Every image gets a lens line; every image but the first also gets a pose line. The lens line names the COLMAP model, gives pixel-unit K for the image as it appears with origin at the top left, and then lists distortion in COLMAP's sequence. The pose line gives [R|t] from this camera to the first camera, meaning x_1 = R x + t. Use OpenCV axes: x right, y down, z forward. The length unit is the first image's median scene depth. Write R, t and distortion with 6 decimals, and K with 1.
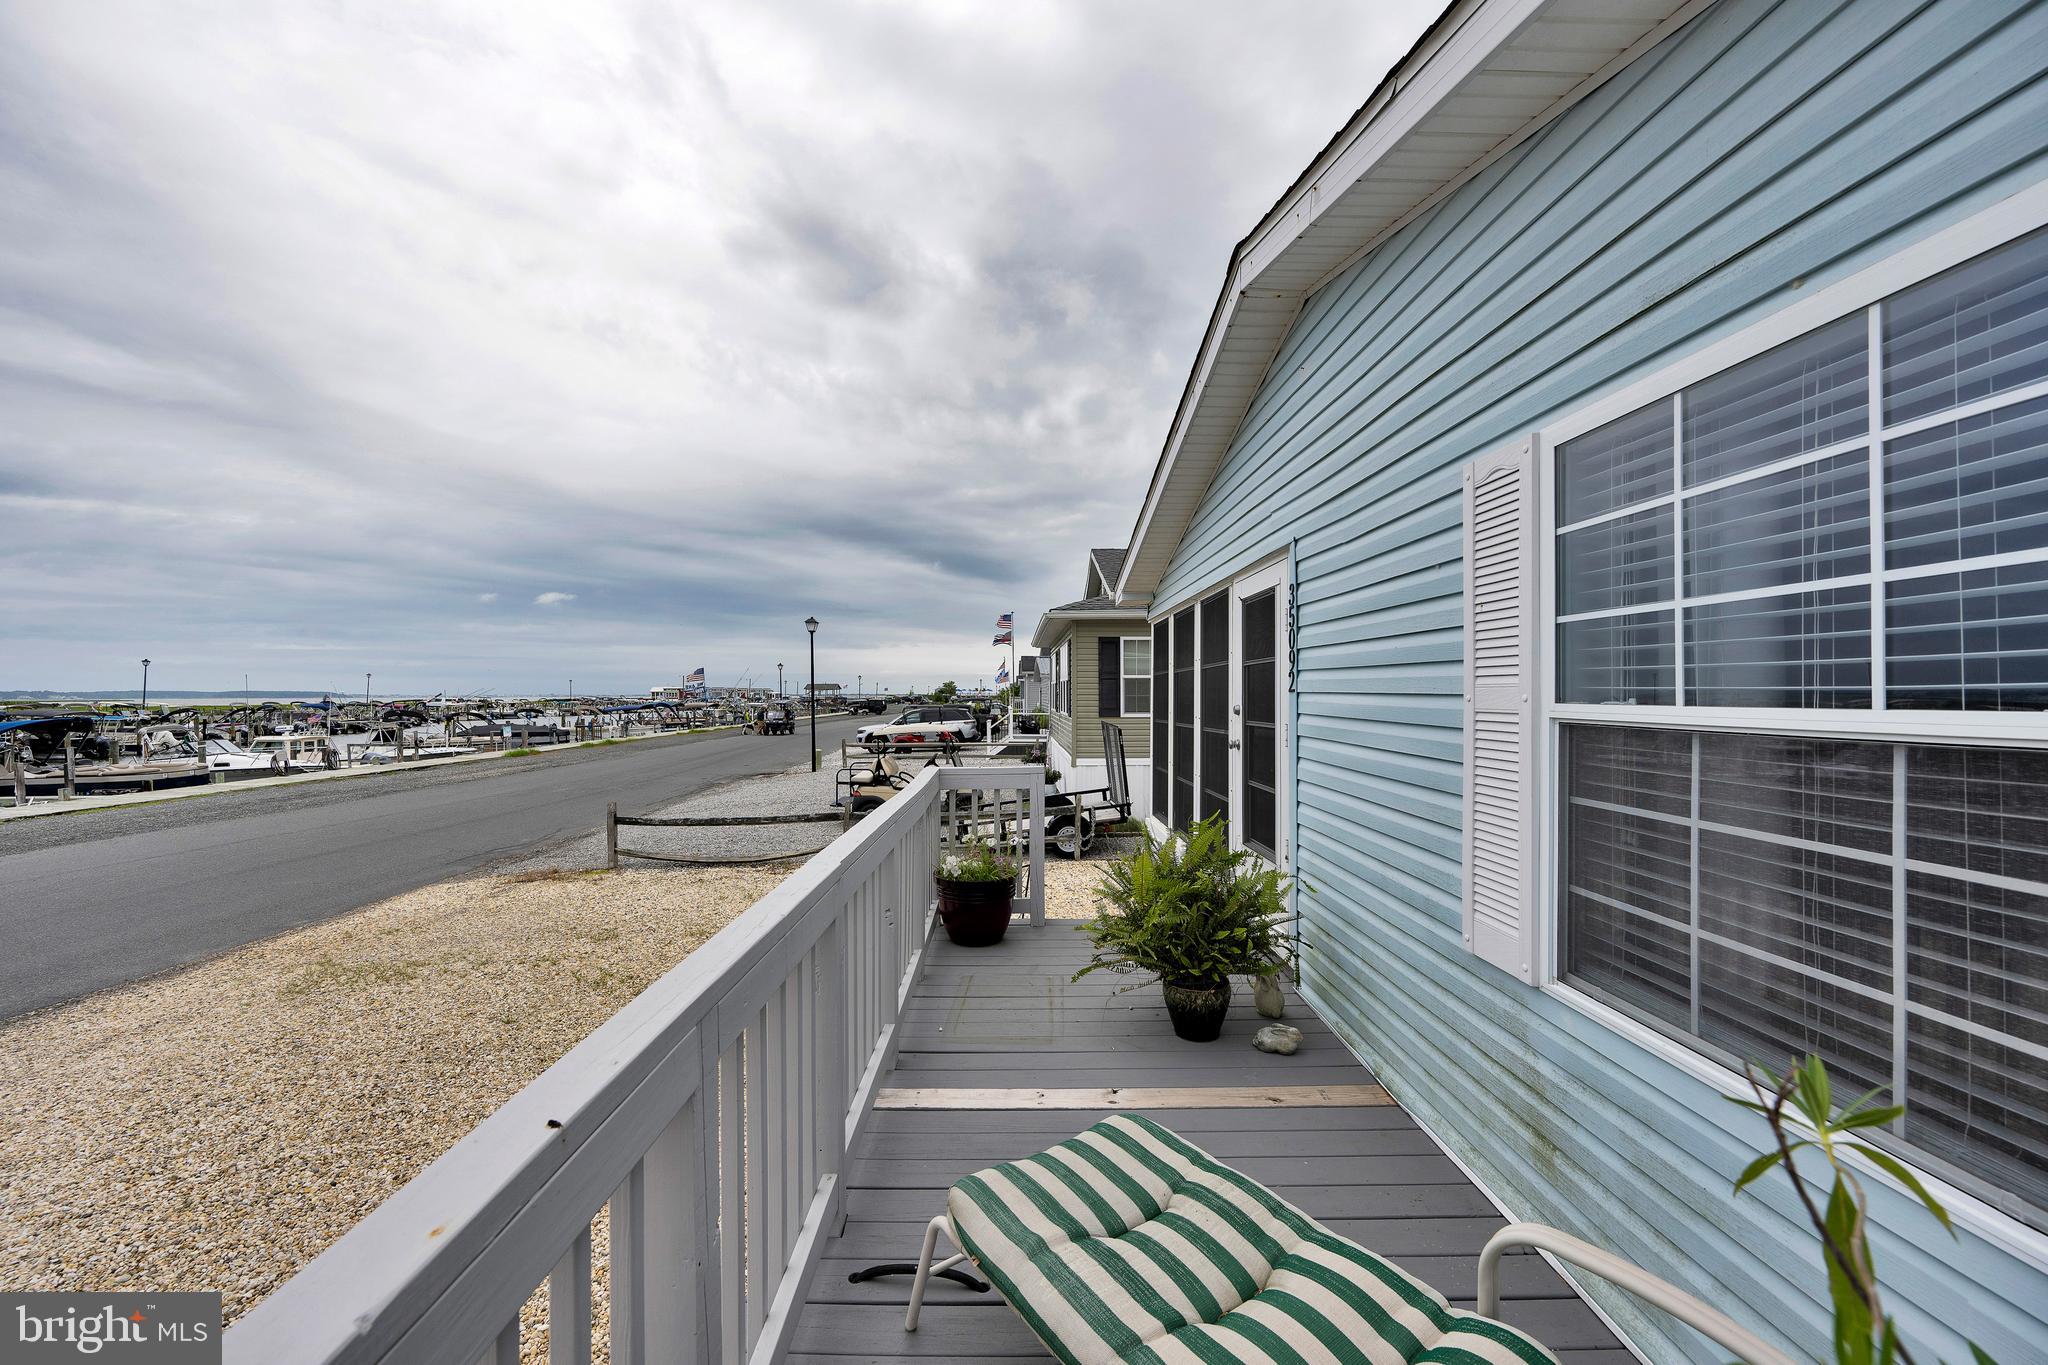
lens RADIAL K [[800.2, 0, 1011.7], [0, 800.2, 683.5], [0, 0, 1]] dist [-0.000523, 0.000101]
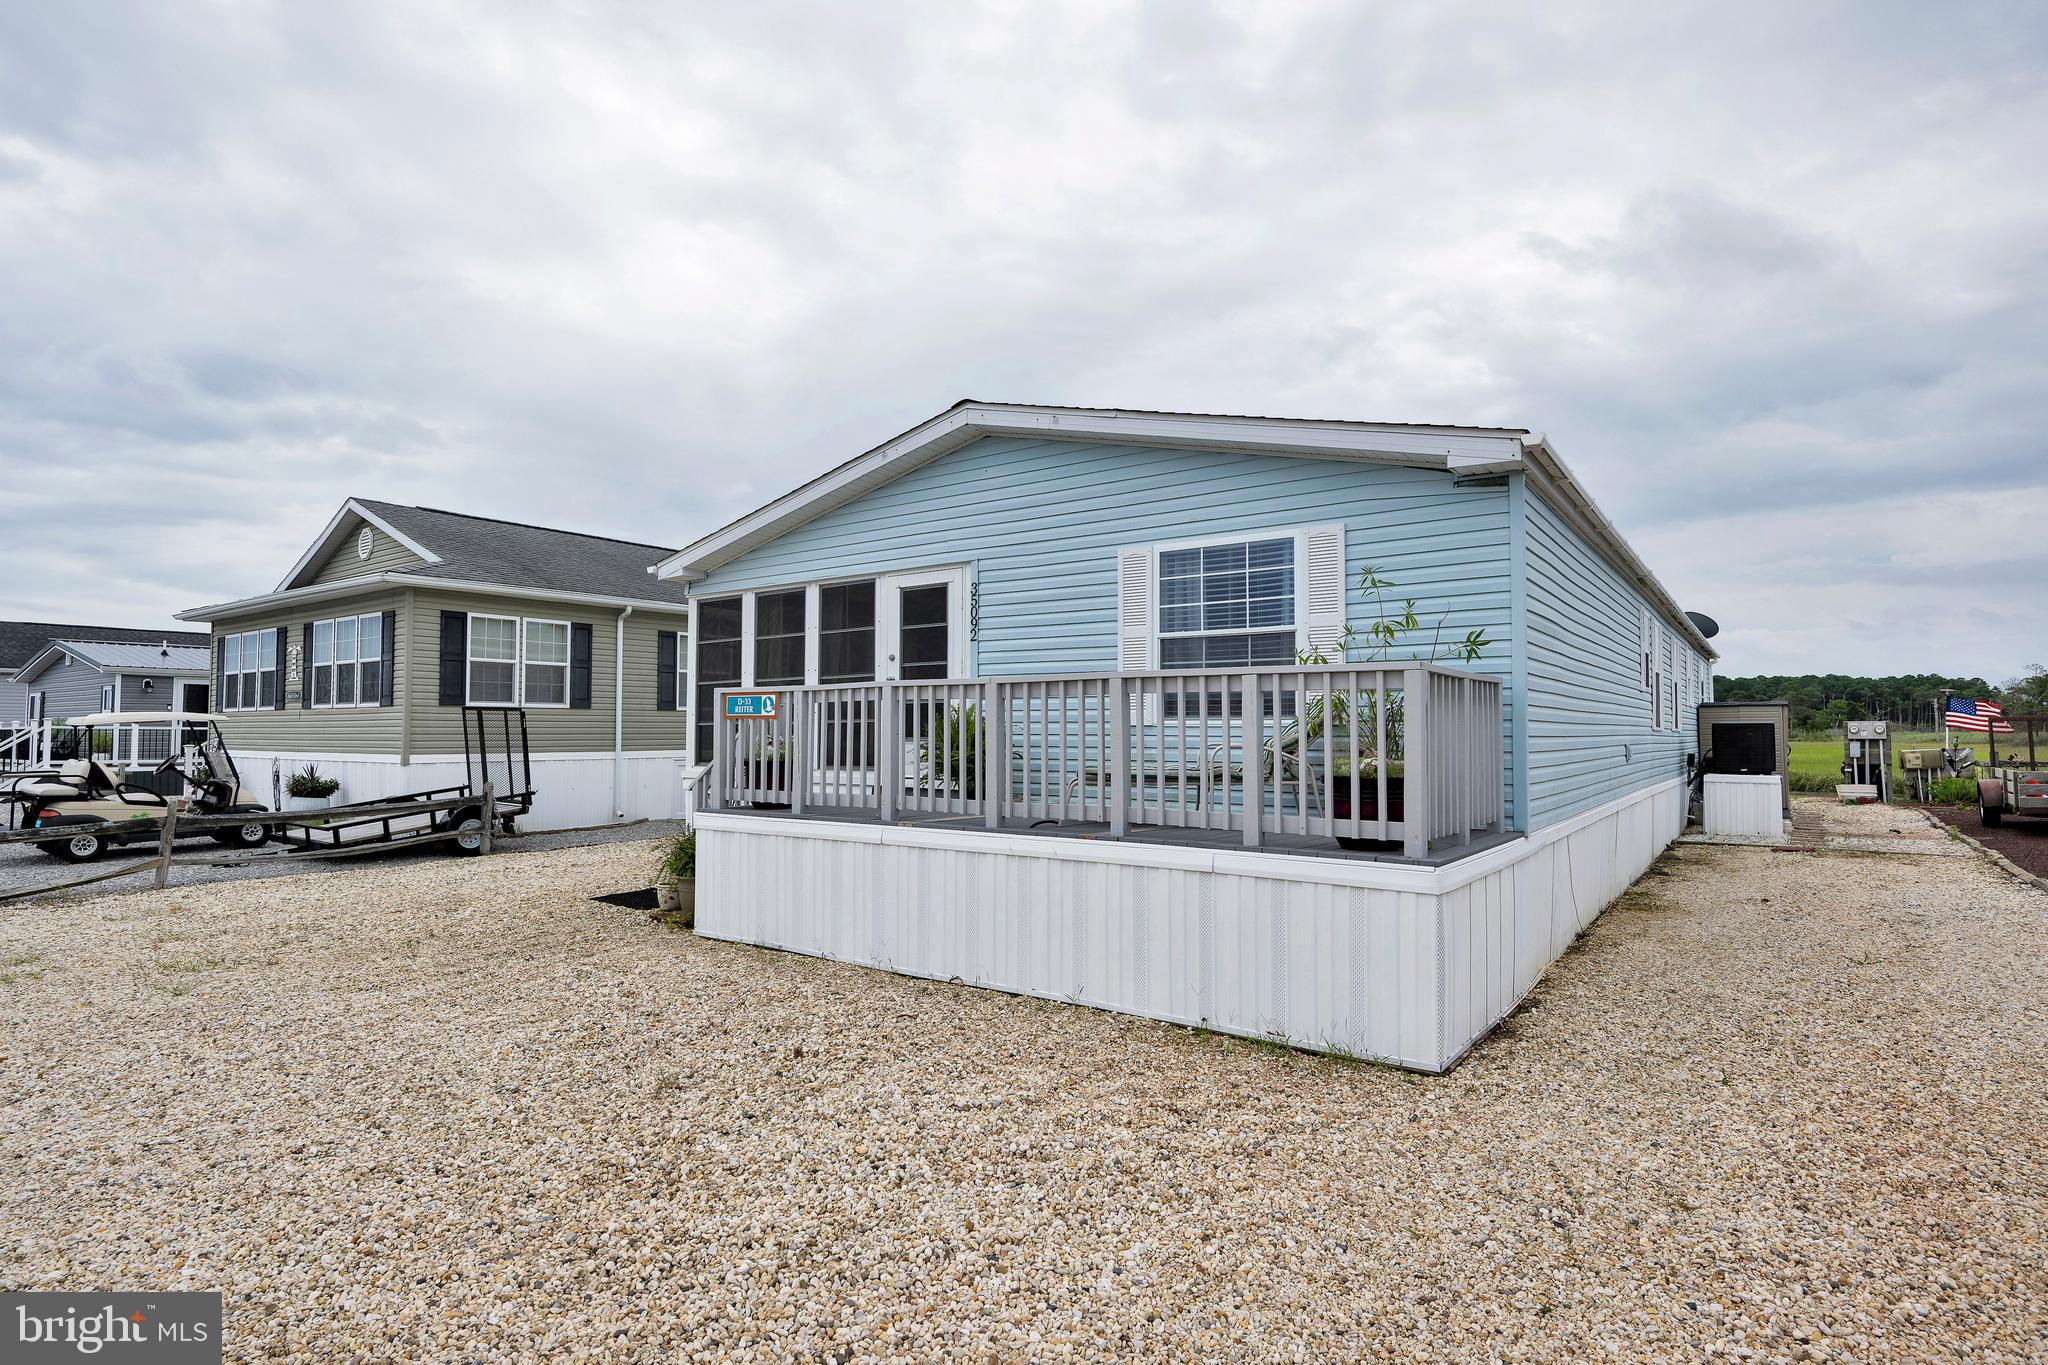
lens RADIAL K [[1032.2, 0, 1024.0], [0, 1032.2, 710.4], [0, 0, 1]] dist [-0.000262, -0.000362]
pose [[0.590619, 0.019198, 0.806722, -0.501649], [-0.013030, 0.999814, -0.014253, 0.068286], [-0.806846, -0.002094, 0.590759, -0.168018]]
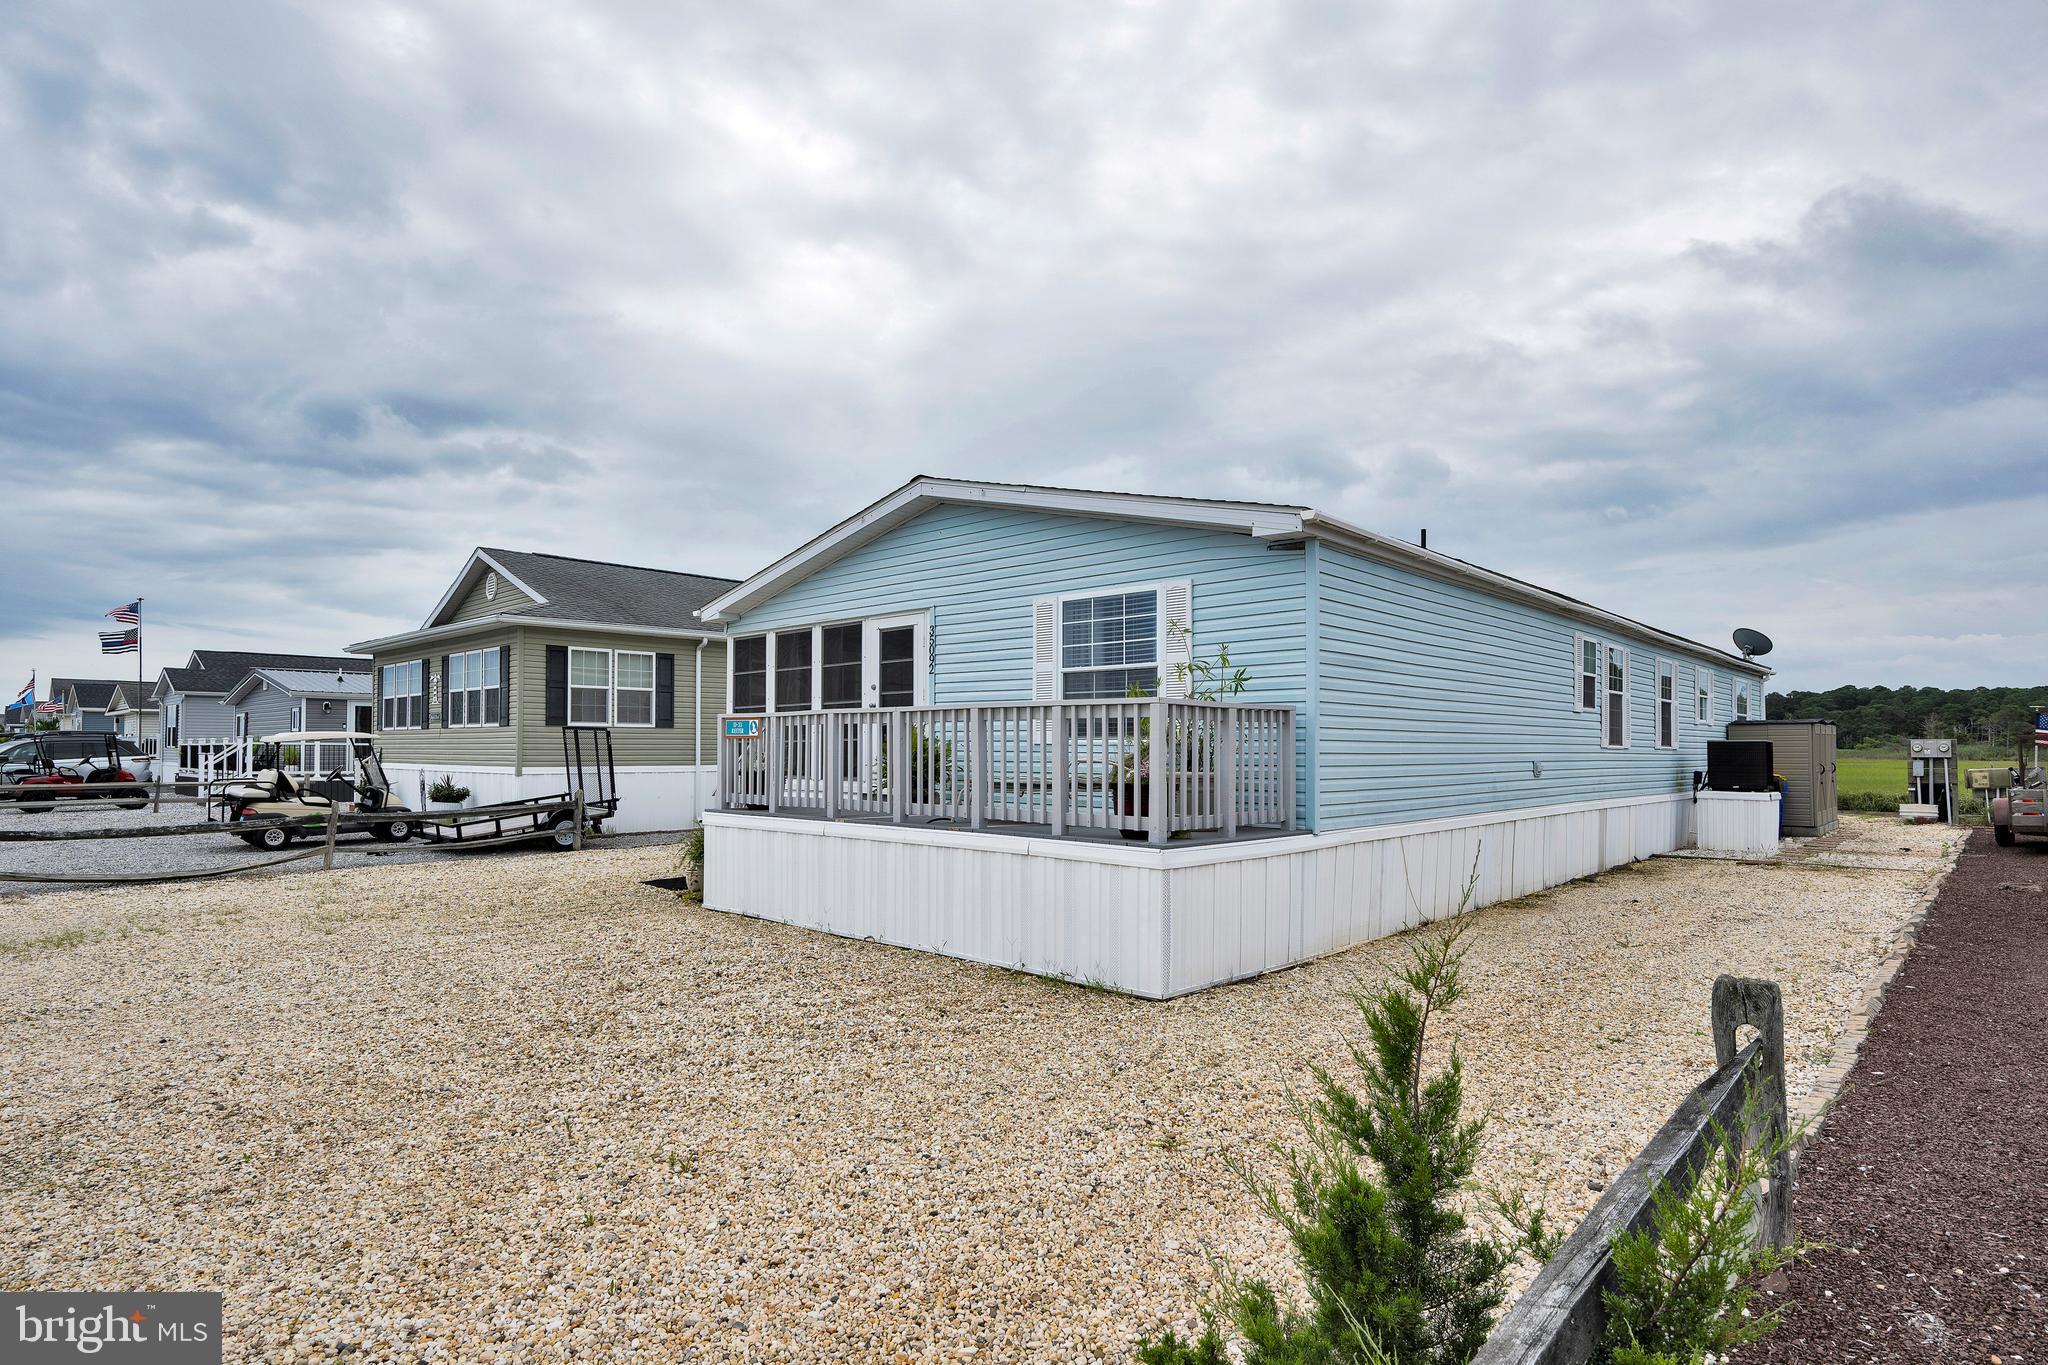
lens RADIAL K [[1047.3, 0, 1019.6], [0, 1047.3, 752.7], [0, 0, 1]] dist [-0.001231, -0.000203]
pose [[0.687419, 0.000516, 0.726260, -0.536787], [-0.013832, 0.999828, 0.012382, 0.064276], [-0.726129, -0.018557, 0.687308, -0.399469]]
